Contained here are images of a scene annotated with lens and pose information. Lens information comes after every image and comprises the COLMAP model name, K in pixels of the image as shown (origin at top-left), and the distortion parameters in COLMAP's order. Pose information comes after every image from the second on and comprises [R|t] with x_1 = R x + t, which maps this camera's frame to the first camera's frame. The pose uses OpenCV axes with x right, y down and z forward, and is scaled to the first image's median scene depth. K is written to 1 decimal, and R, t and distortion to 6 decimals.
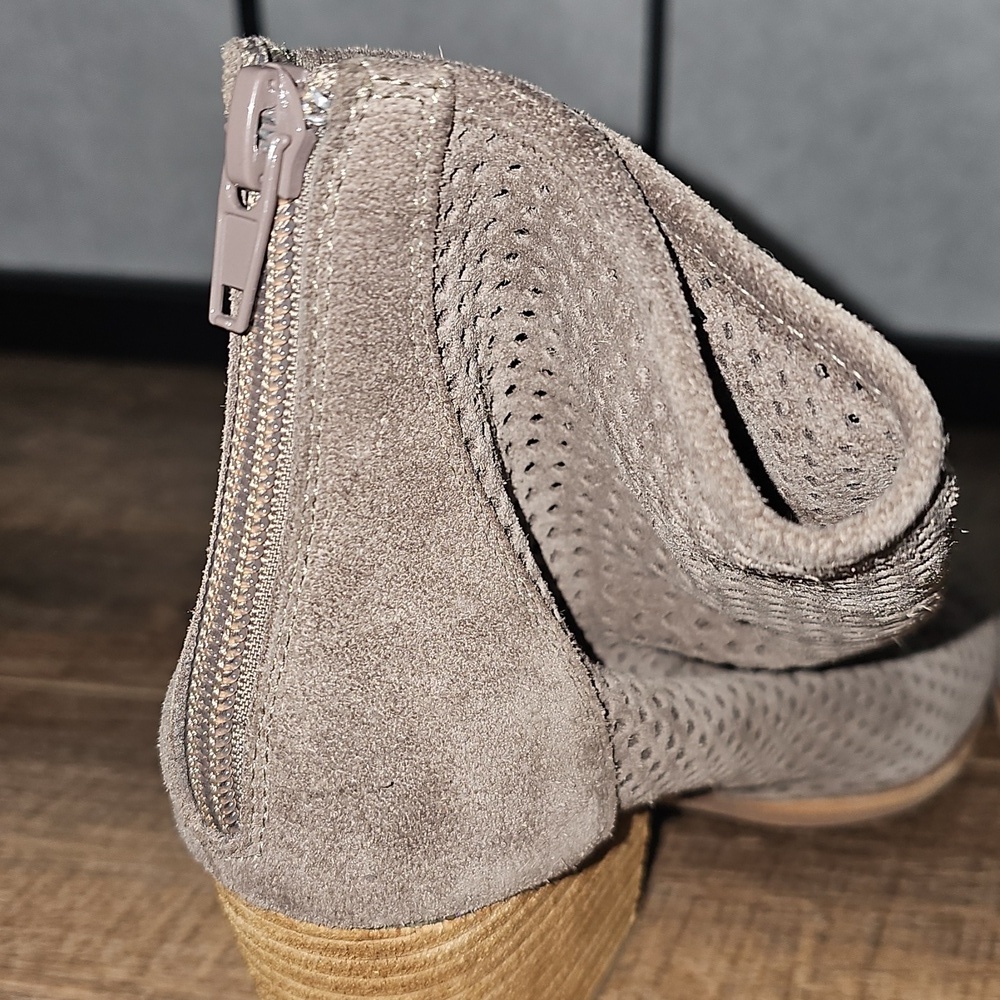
lens RADIAL K [[1788.9, 0, 507.6], [0, 1788.9, 493.5], [0, 0, 1]] dist [0.165983, 0.000000]
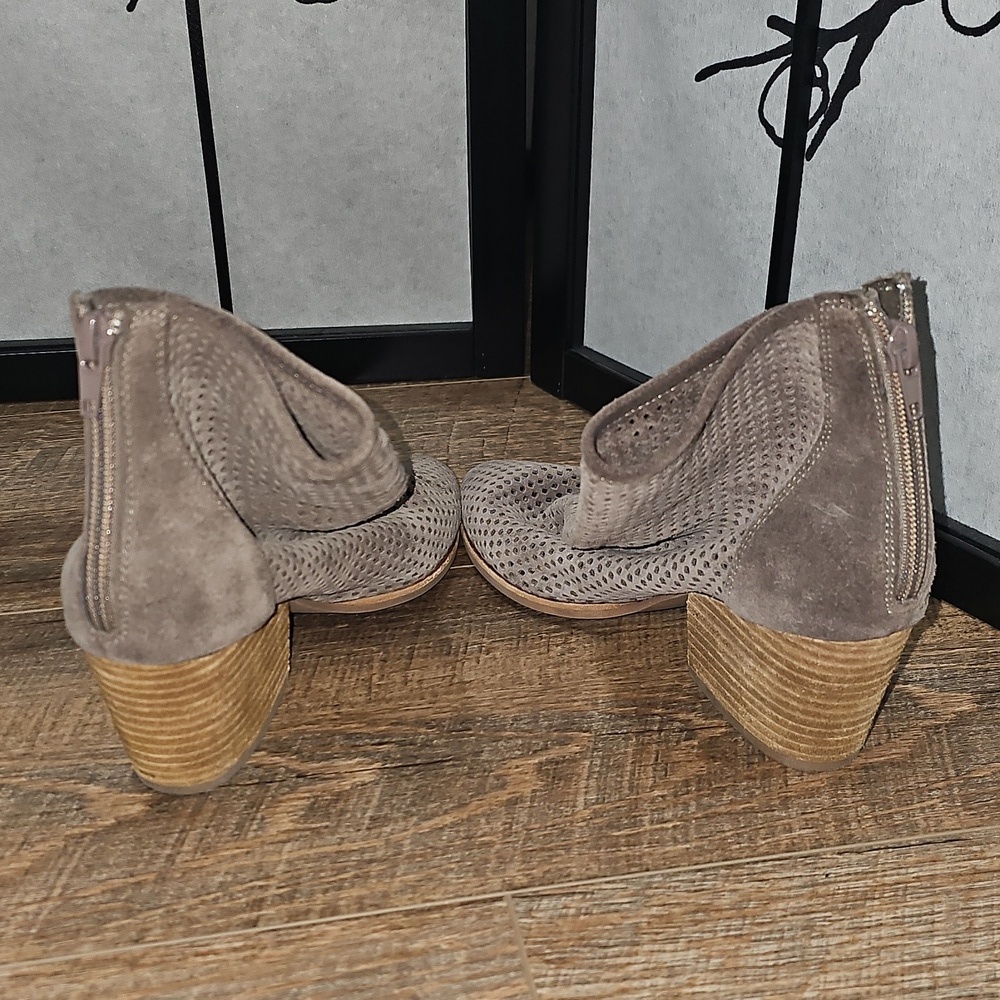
lens RADIAL K [[1336.3, 0, 508.8], [0, 1336.3, 491.9], [0, 0, 1]] dist [-0.000825, 0.000000]
pose [[0.952187, -0.157842, 0.261584, -0.072220], [0.146275, 0.987220, 0.063245, -0.016143], [-0.268224, -0.021958, 0.963106, -0.632866]]
